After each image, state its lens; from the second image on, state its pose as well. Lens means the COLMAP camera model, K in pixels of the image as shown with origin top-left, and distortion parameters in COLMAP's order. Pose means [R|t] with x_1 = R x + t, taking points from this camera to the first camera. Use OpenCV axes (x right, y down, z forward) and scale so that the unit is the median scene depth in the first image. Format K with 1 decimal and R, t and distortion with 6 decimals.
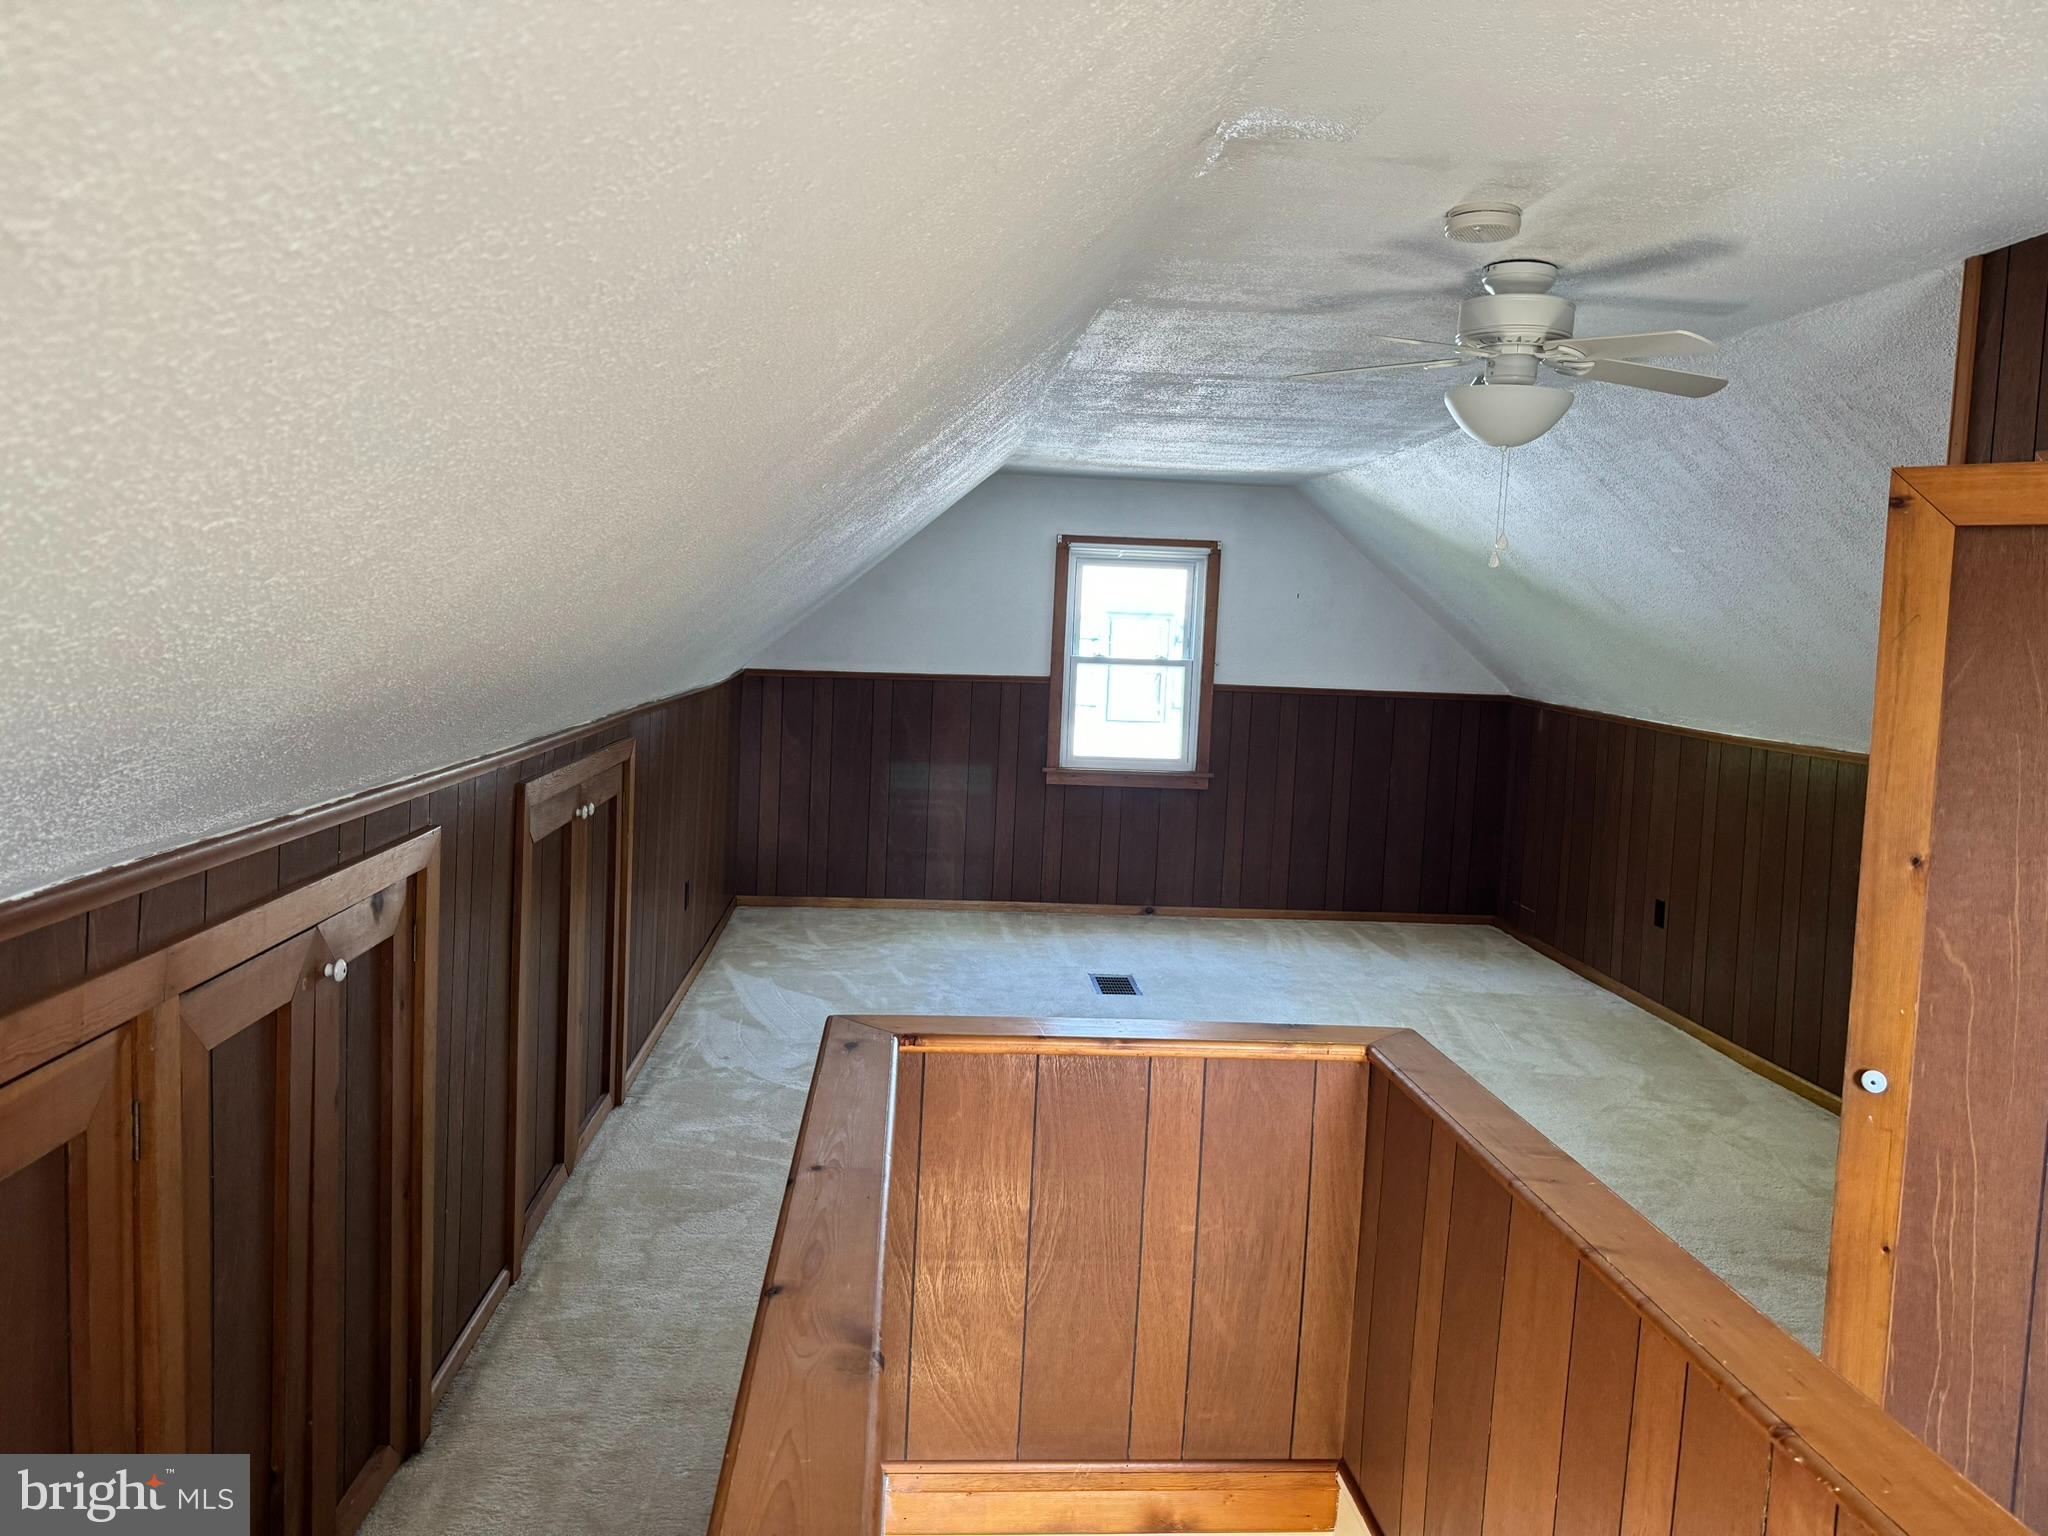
lens RADIAL K [[1490.9, 0, 1019.4], [0, 1490.9, 730.7], [0, 0, 1]] dist [0.231099, -0.404642]
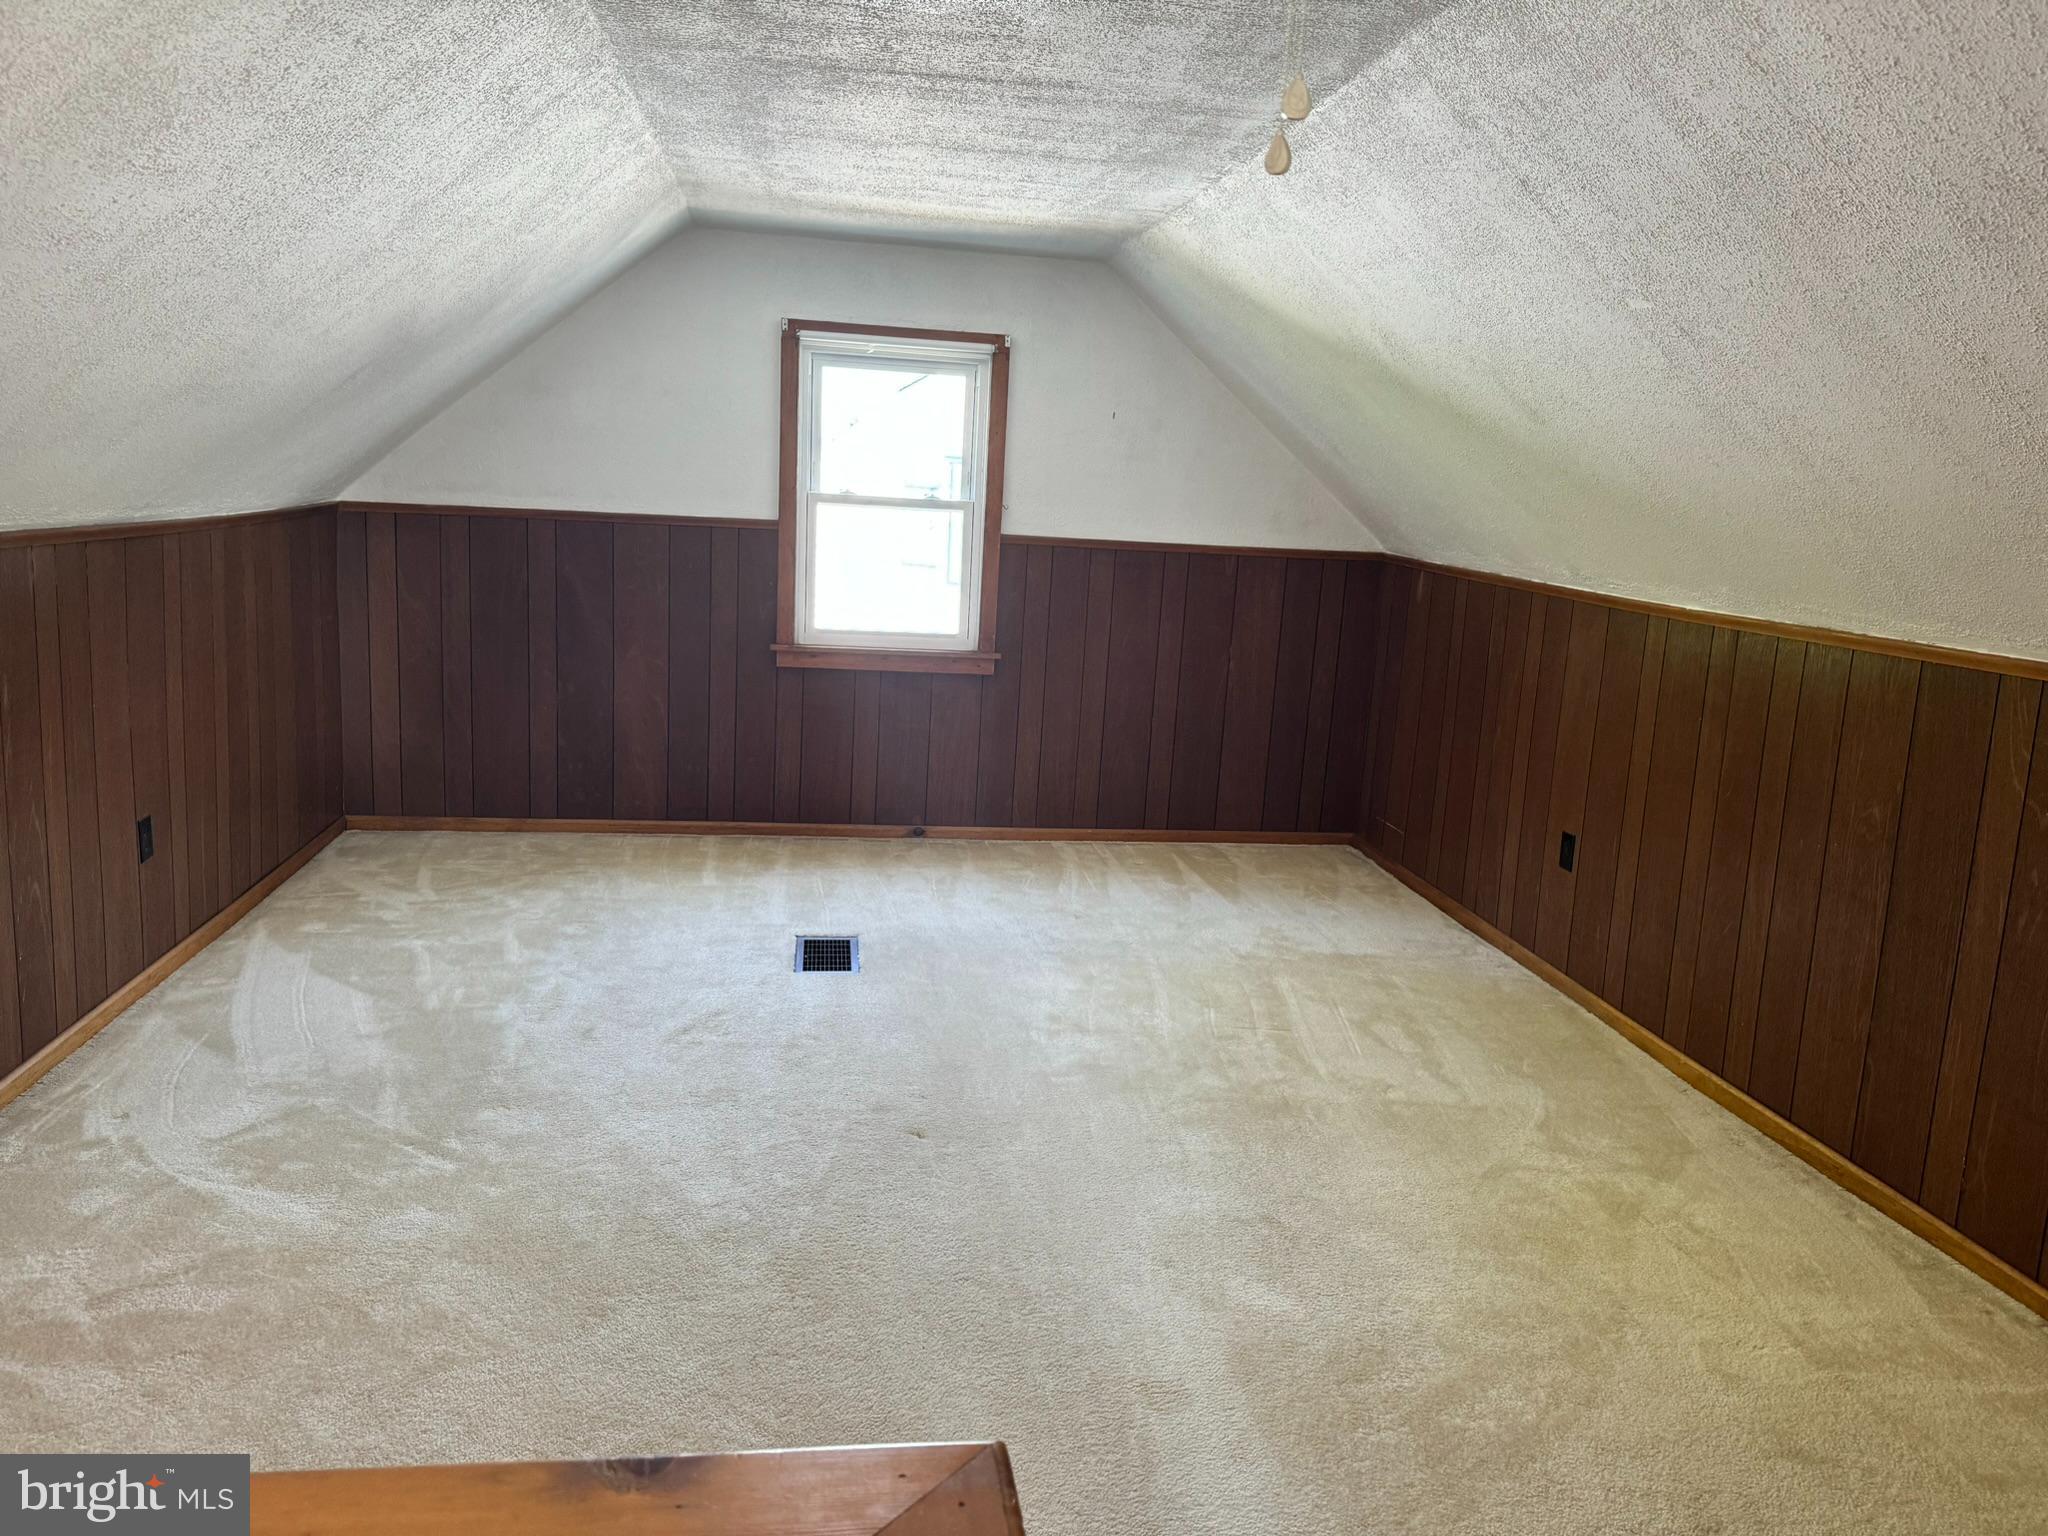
lens RADIAL K [[1490.9, 0, 1019.4], [0, 1490.9, 730.7], [0, 0, 1]] dist [0.231099, -0.404642]
pose [[0.997805, 0.002159, 0.066188, 0.109288], [-0.008269, 0.995709, 0.092172, -0.002937], [-0.065705, -0.092517, 0.993541, 0.300837]]
